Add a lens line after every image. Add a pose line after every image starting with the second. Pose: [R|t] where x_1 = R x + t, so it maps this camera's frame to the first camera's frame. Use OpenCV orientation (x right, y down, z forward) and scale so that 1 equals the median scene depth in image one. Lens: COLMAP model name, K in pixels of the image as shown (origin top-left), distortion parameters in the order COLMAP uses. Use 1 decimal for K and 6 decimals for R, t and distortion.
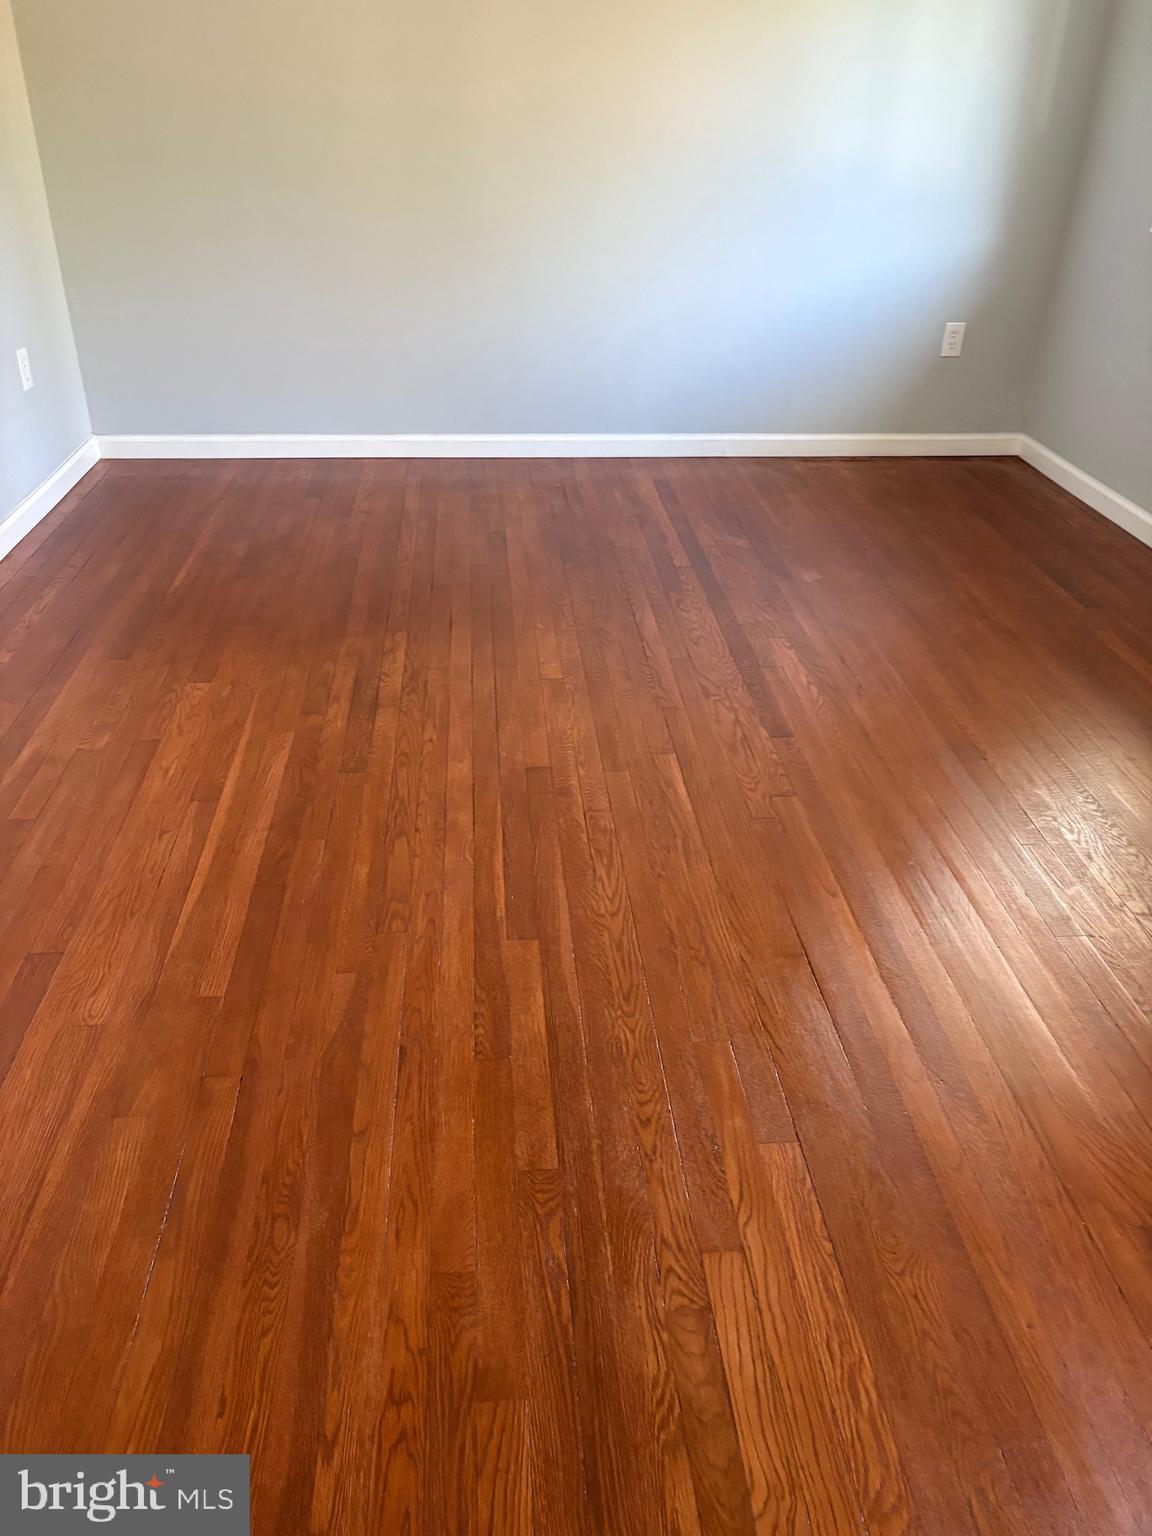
lens RADIAL K [[1165.8, 0, 576.0], [0, 1165.8, 768.0], [0, 0, 1]] dist [0.052215, -0.082200]
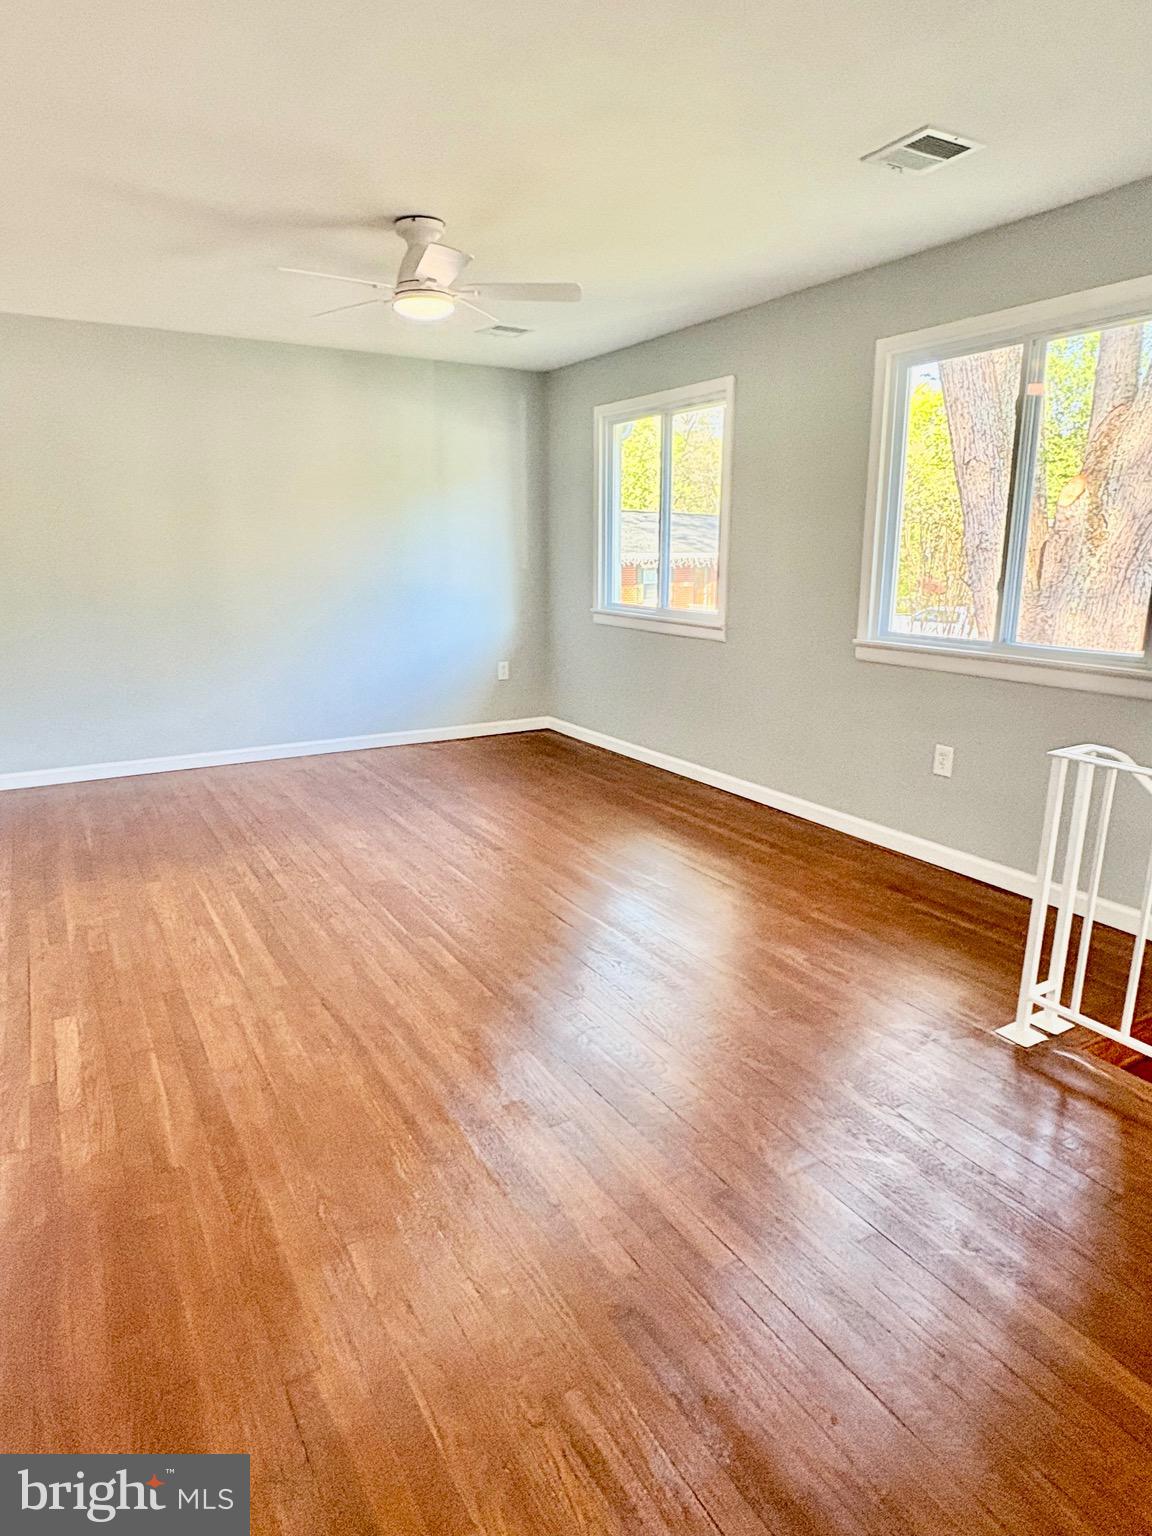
lens RADIAL K [[901.1, 0, 576.0], [0, 901.1, 768.0], [0, 0, 1]] dist [0.001023, 0.000152]
pose [[0.899847, -0.125325, 0.417814, -0.293270], [0.238028, 0.943739, -0.229562, 0.203826], [-0.365538, 0.306022, 0.879052, -0.366020]]
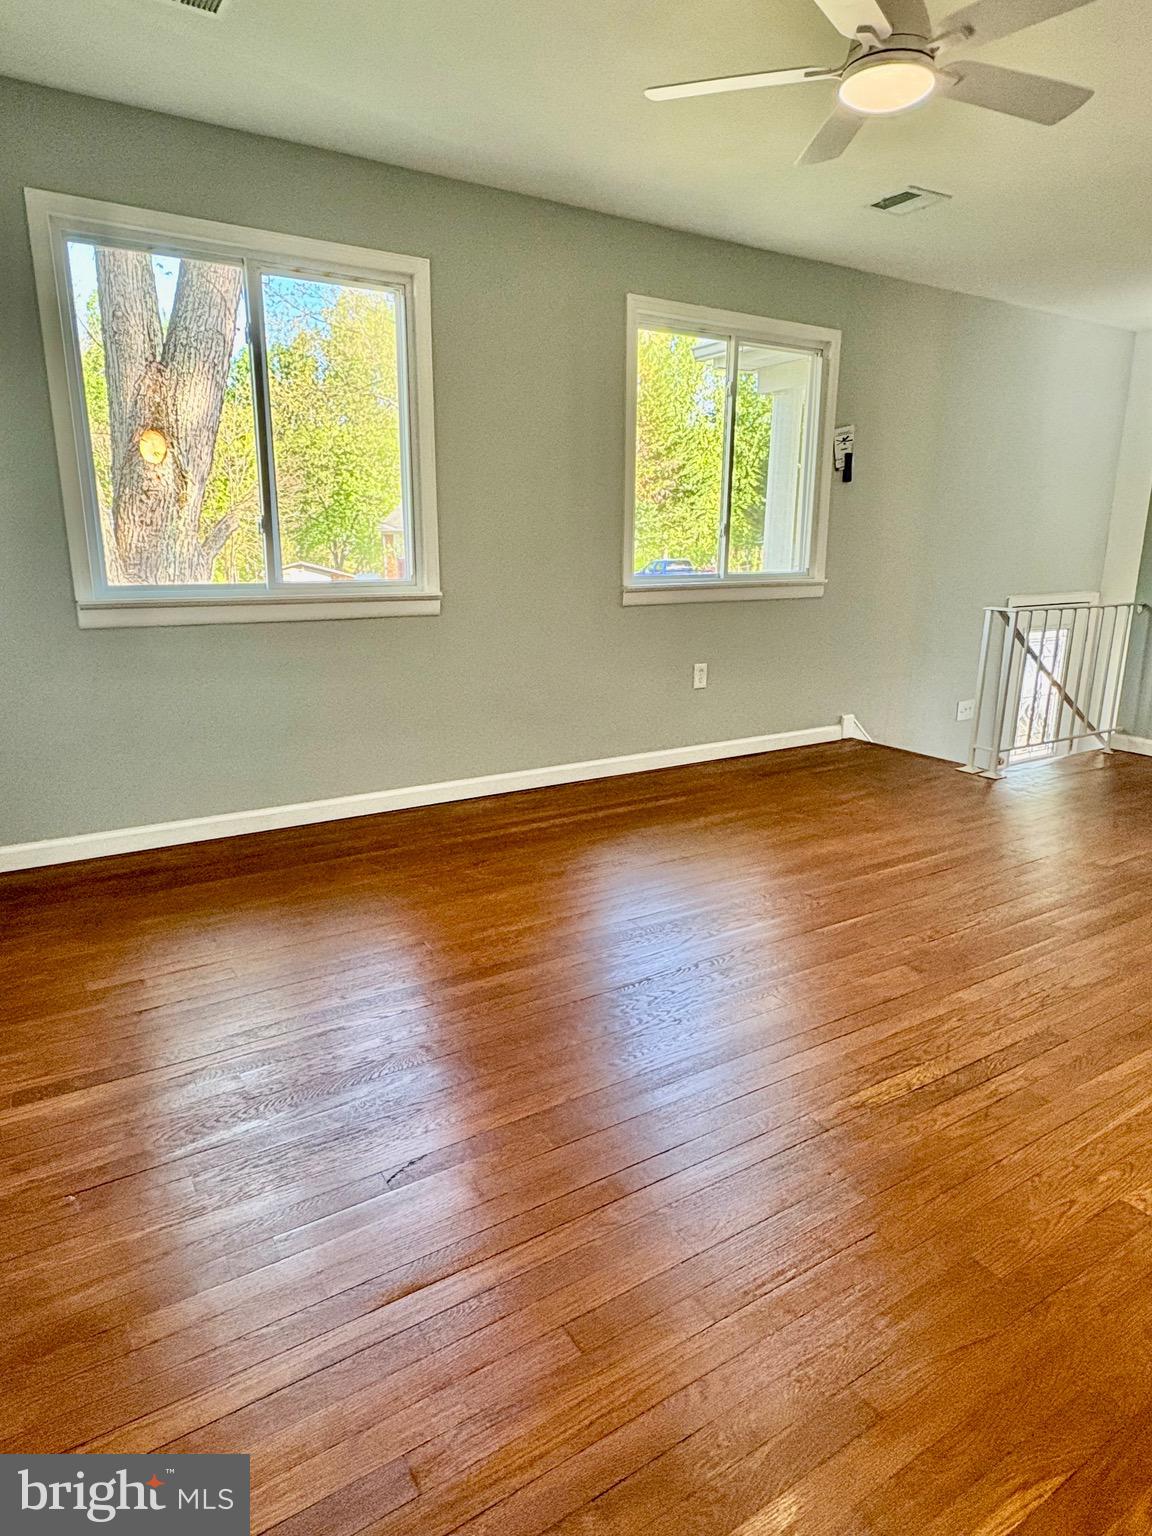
lens RADIAL K [[891.3, 0, 576.0], [0, 891.3, 768.0], [0, 0, 1]] dist [-0.015531, 0.000914]
pose [[-0.446333, -0.252397, 0.858535, -0.564143], [0.442128, 0.771925, 0.456787, -0.678152], [-0.778016, 0.583462, -0.232944, 1.232700]]
